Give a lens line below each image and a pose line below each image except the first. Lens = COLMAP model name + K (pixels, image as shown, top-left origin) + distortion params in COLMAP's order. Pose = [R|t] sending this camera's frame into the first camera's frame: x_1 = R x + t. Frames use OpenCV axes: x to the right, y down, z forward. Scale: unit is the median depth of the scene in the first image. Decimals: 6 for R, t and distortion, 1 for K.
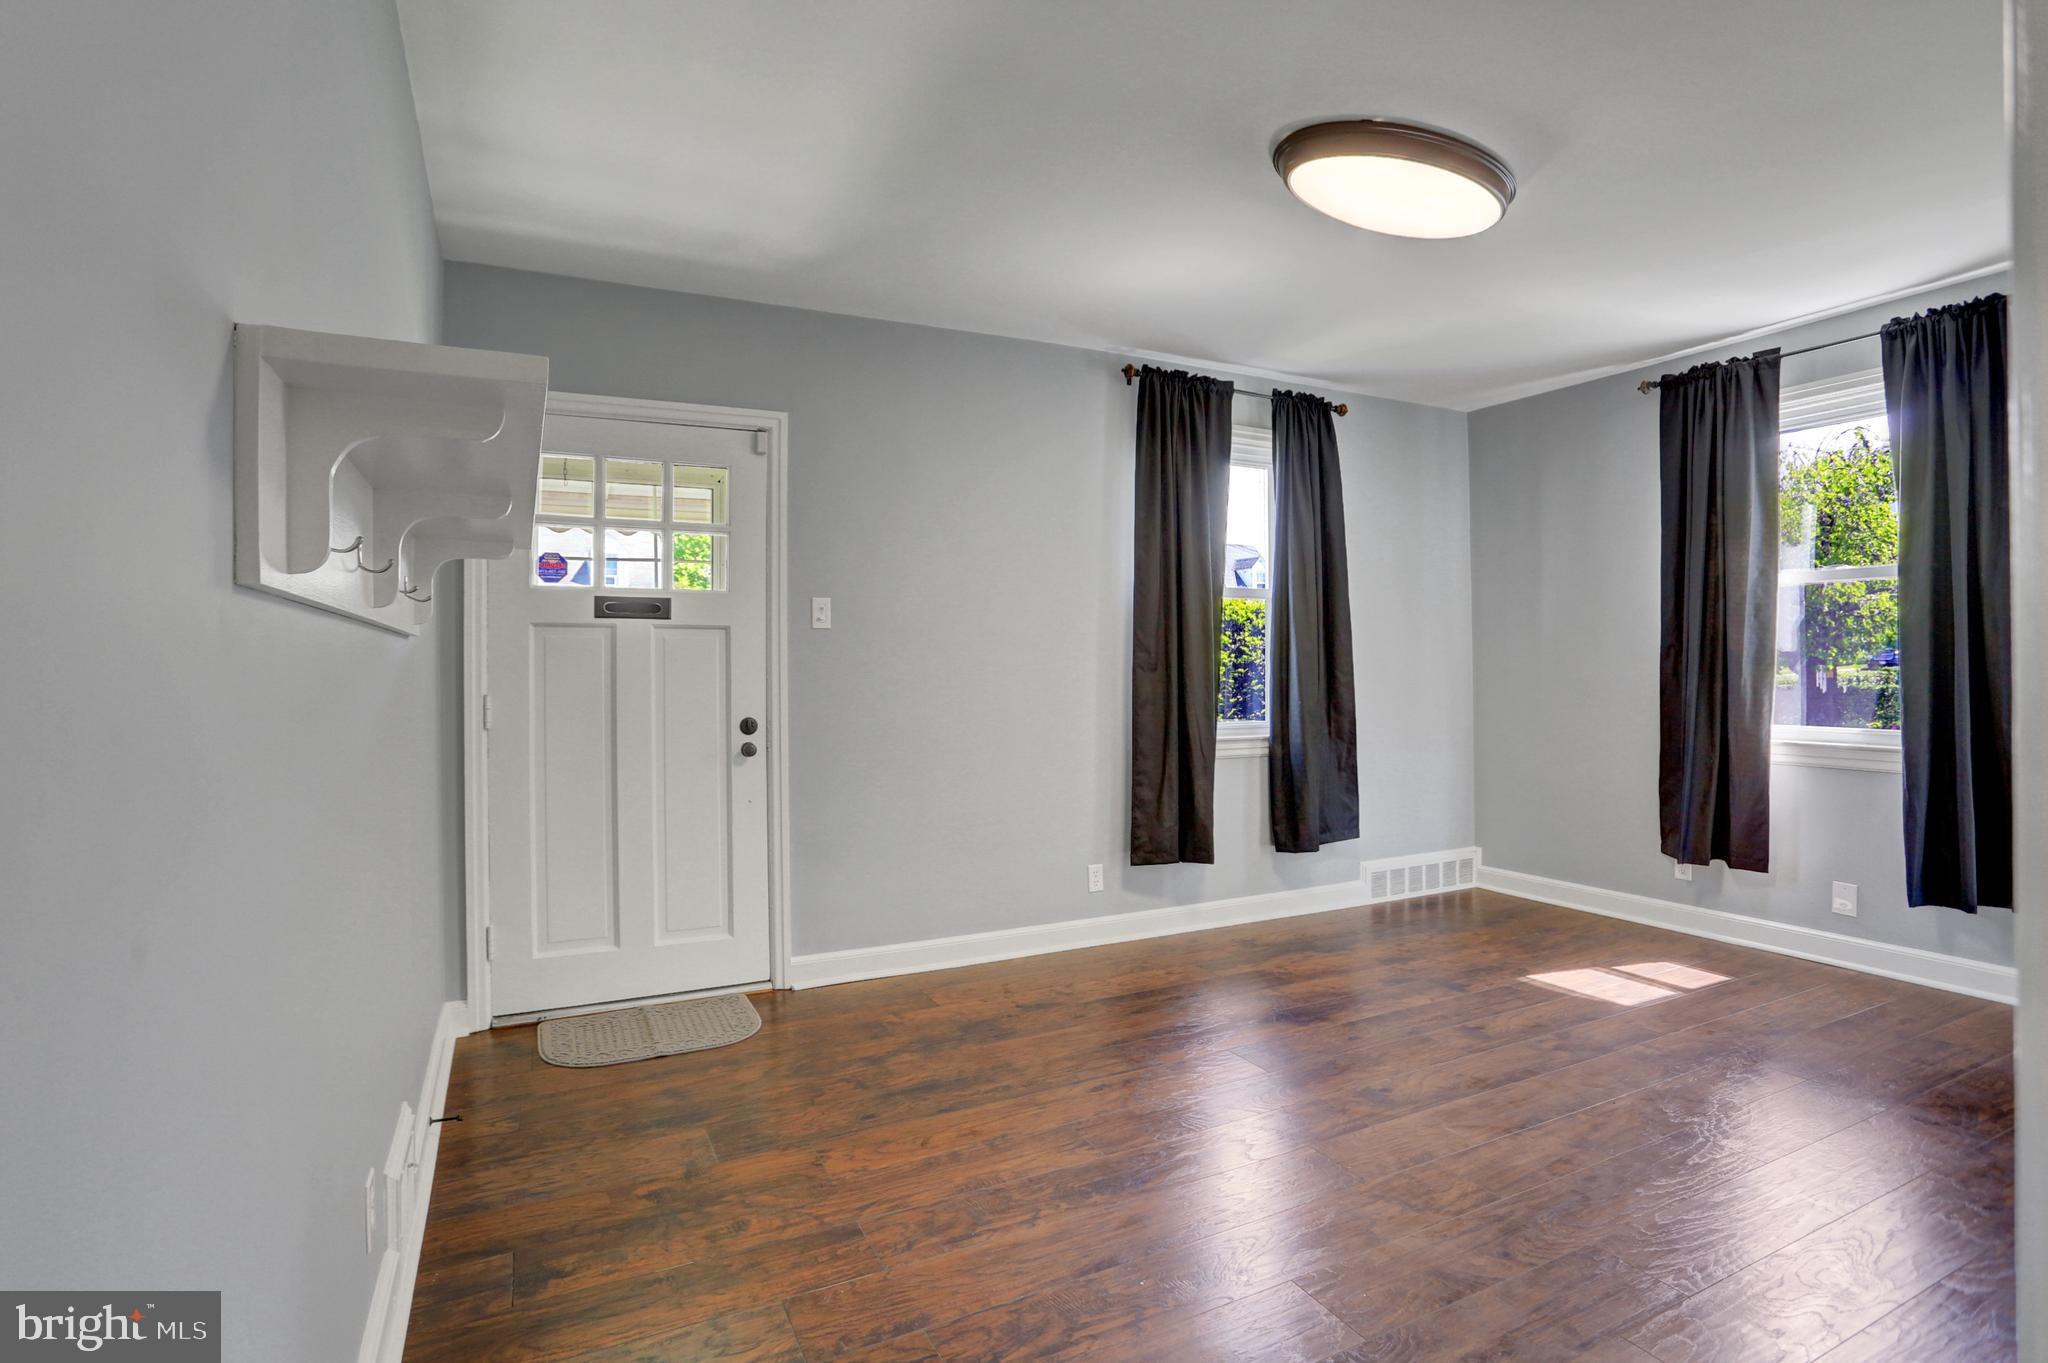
lens RADIAL K [[1008.9, 0, 1005.7], [0, 1008.9, 672.6], [0, 0, 1]] dist [-0.023885, 0.008665]
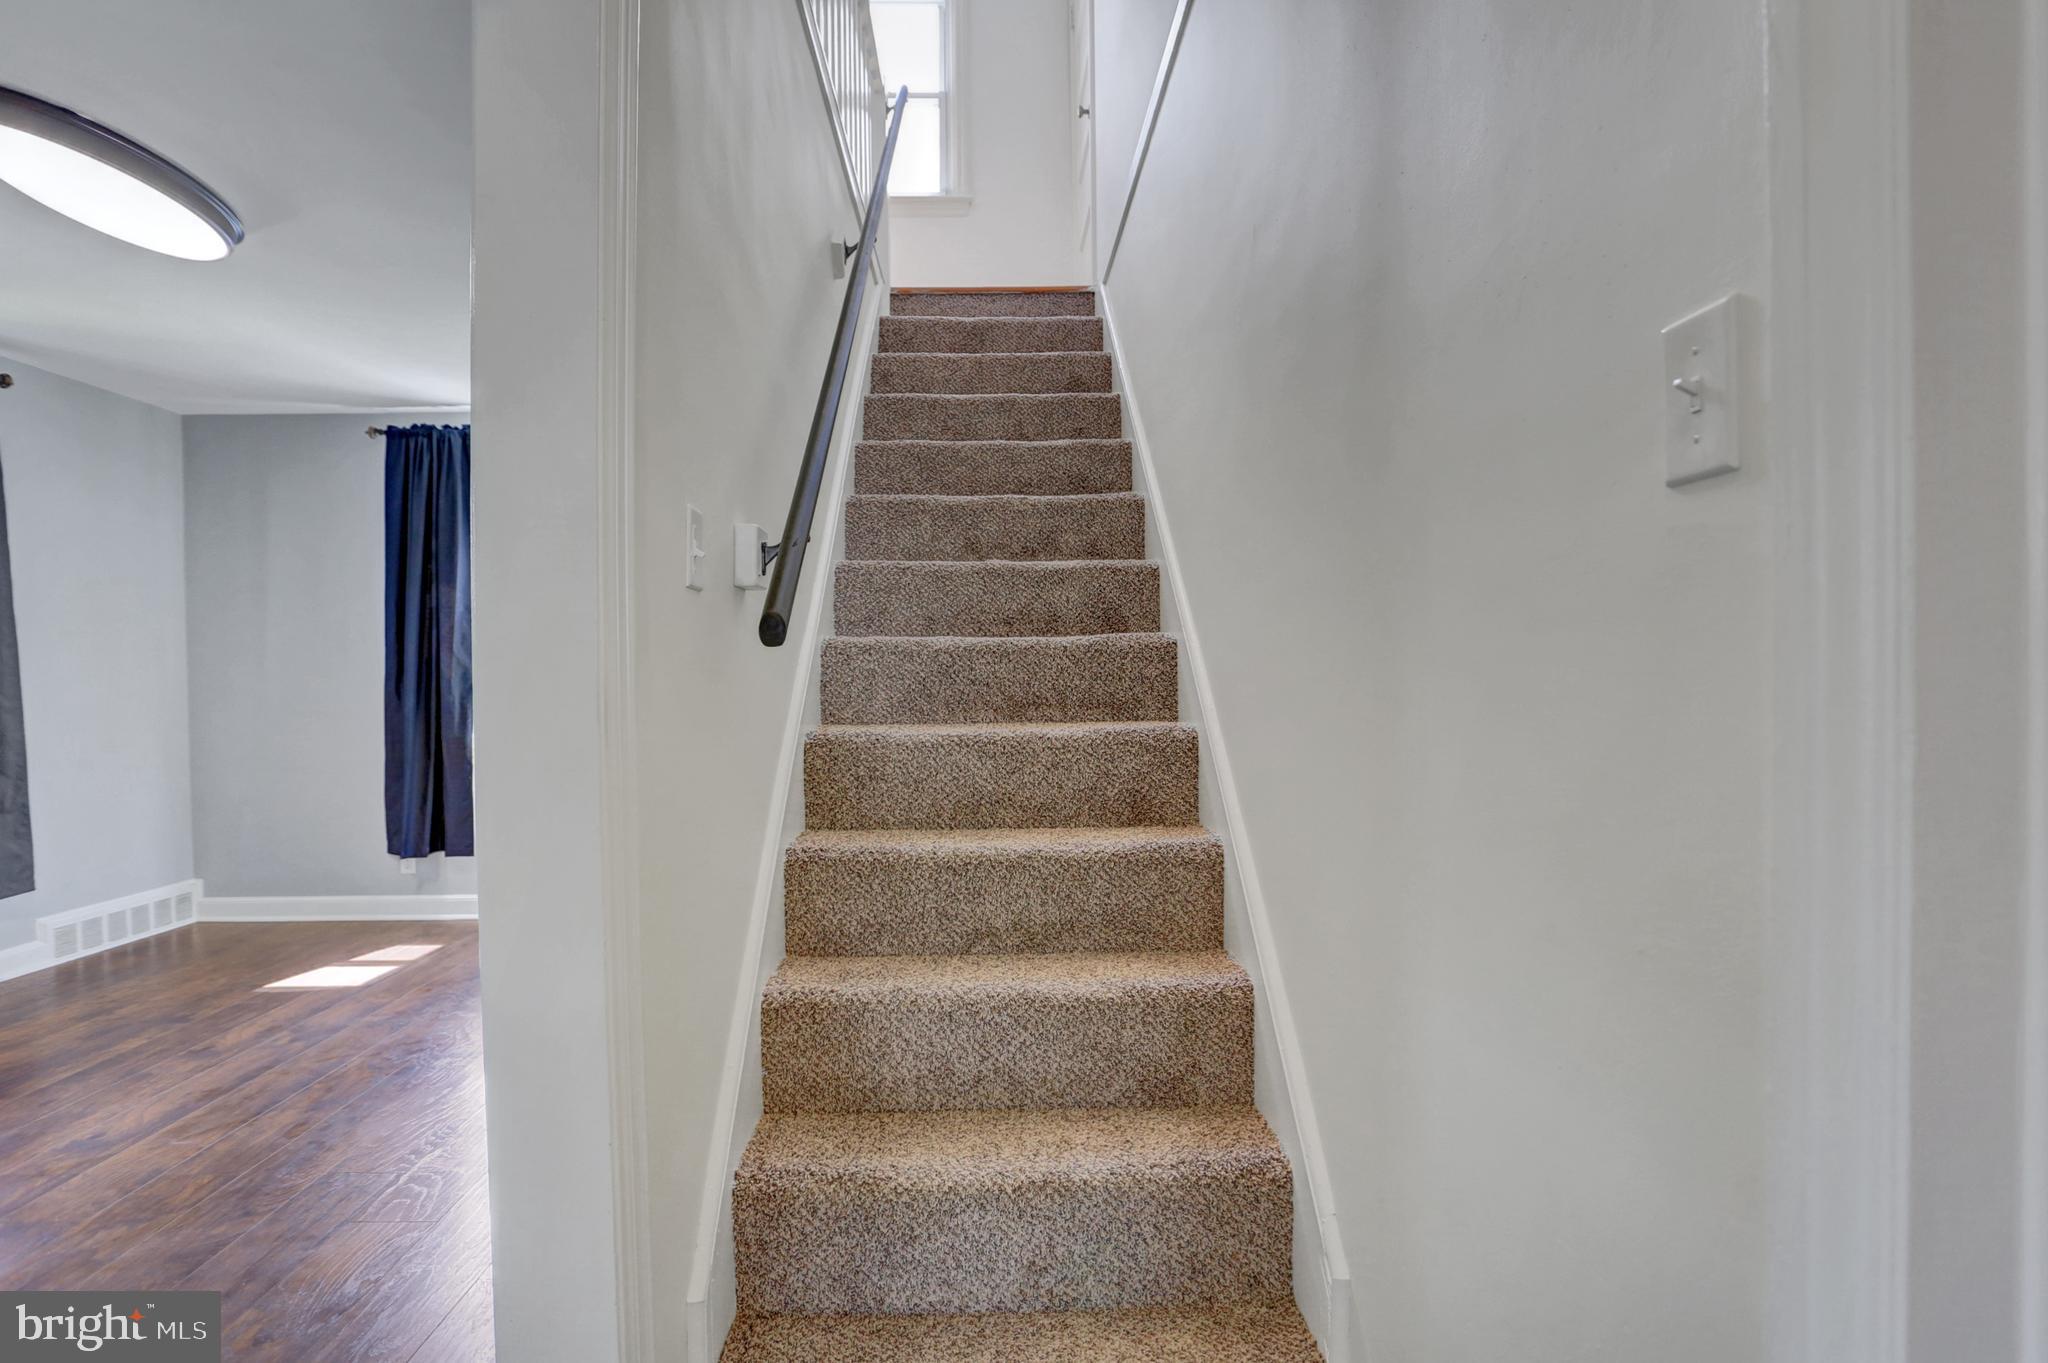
lens RADIAL K [[1008.9, 0, 1013.3], [0, 1008.9, 695.1], [0, 0, 1]] dist [-0.023885, 0.008665]
pose [[0.424691, -0.006729, 0.905313, -0.087612], [0.006558, 0.999969, 0.004356, 0.003822], [-0.905315, 0.004088, 0.424722, -0.160139]]
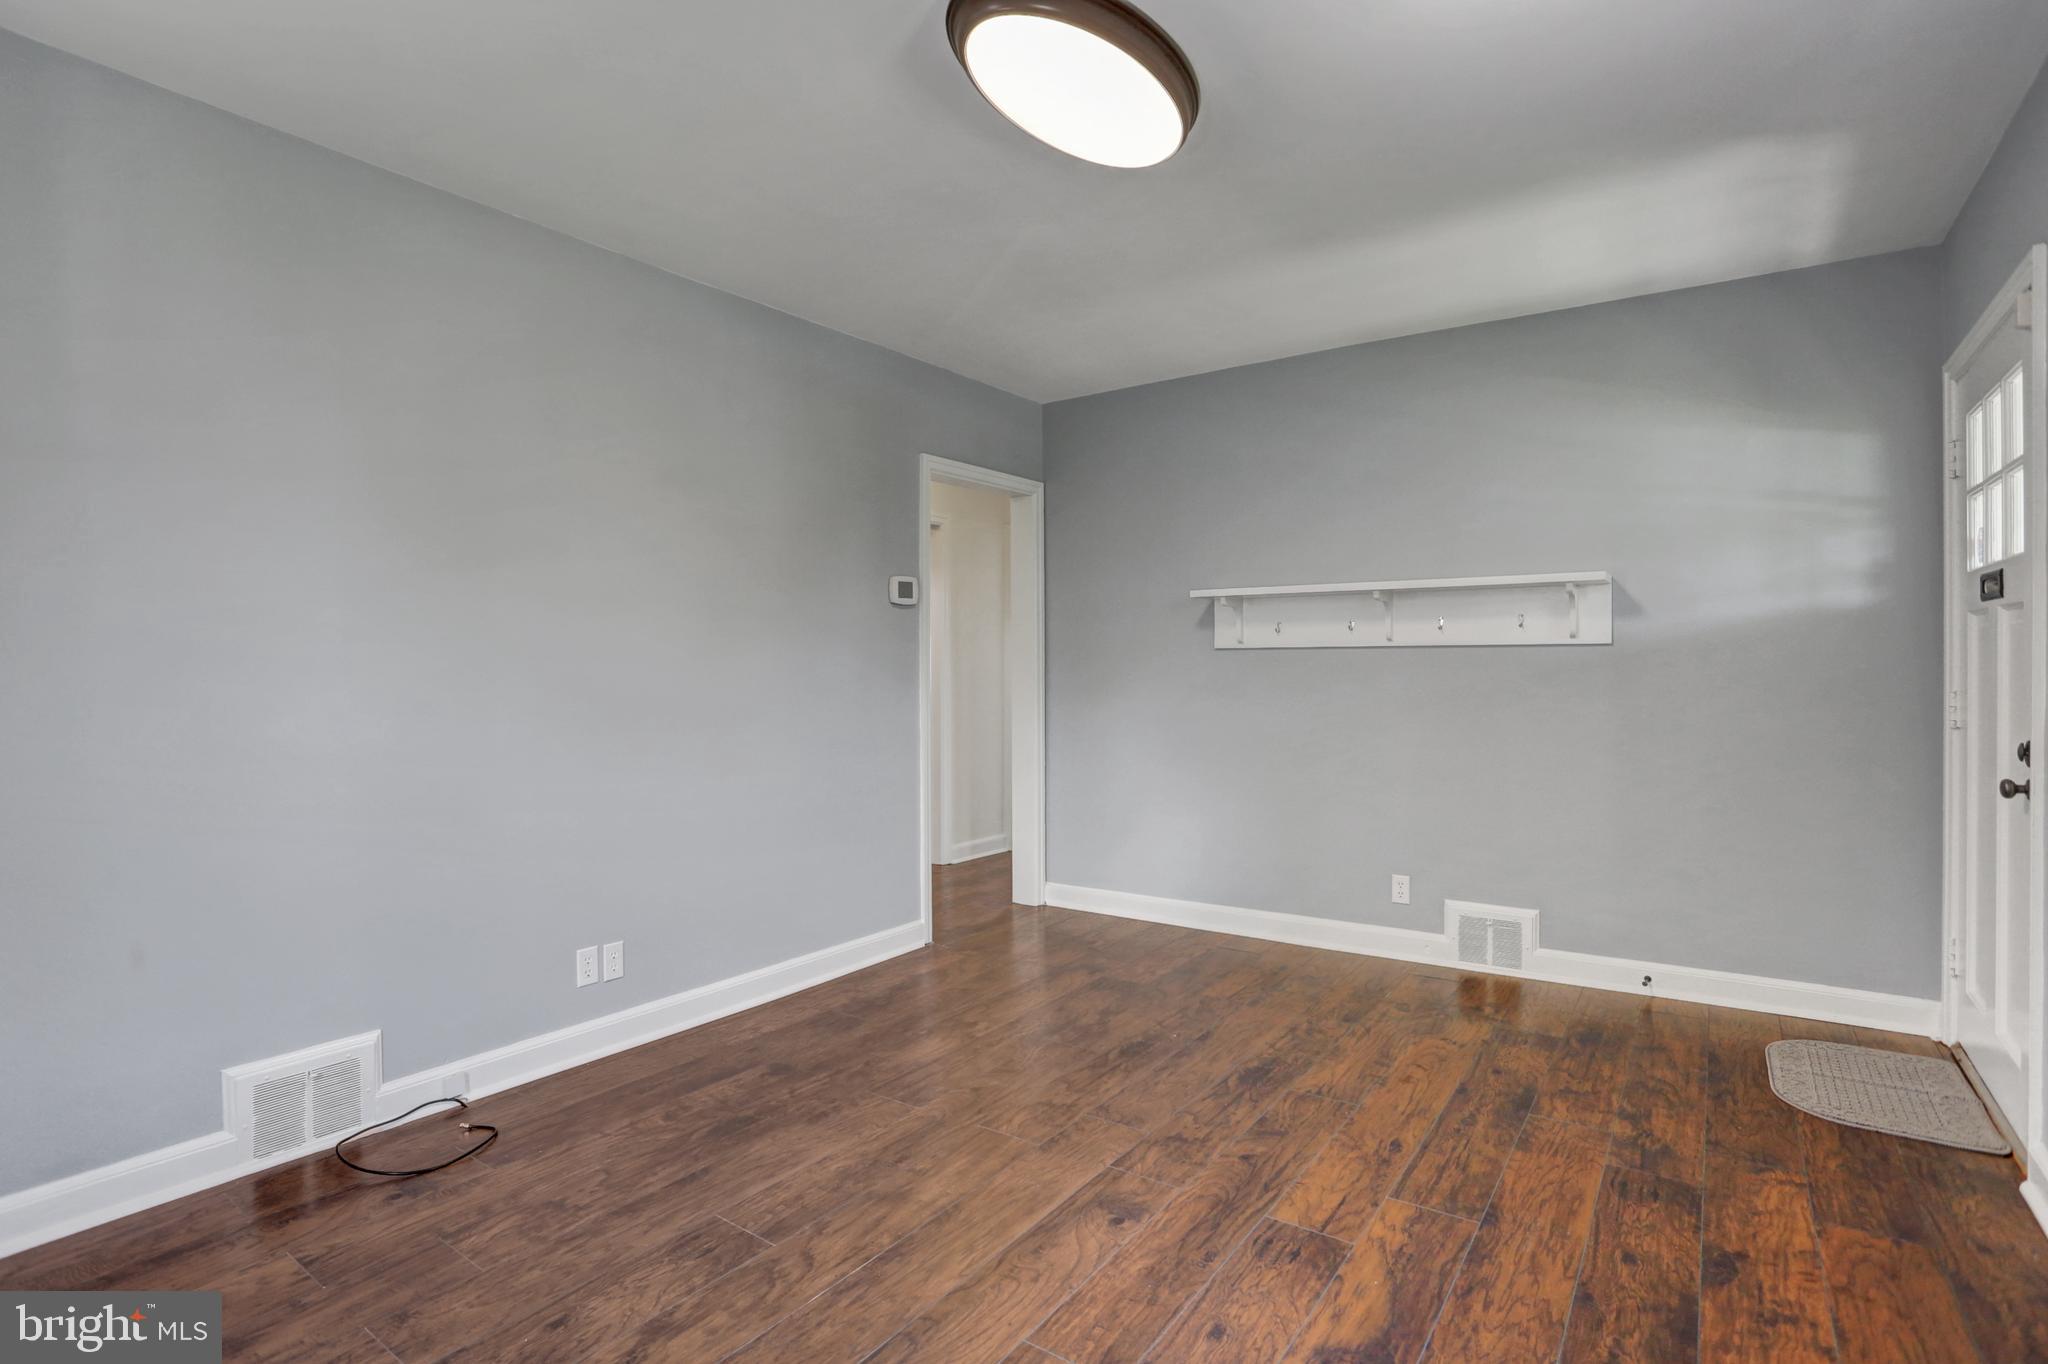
lens RADIAL K [[1008.9, 0, 1025.5], [0, 1008.9, 679.4], [0, 0, 1]] dist [-0.023885, 0.008665]
pose [[-0.876355, 0.010616, -0.481549, 0.722889], [0.002459, 0.999843, 0.017567, -0.006856], [0.481659, 0.014211, -0.876243, 1.467082]]
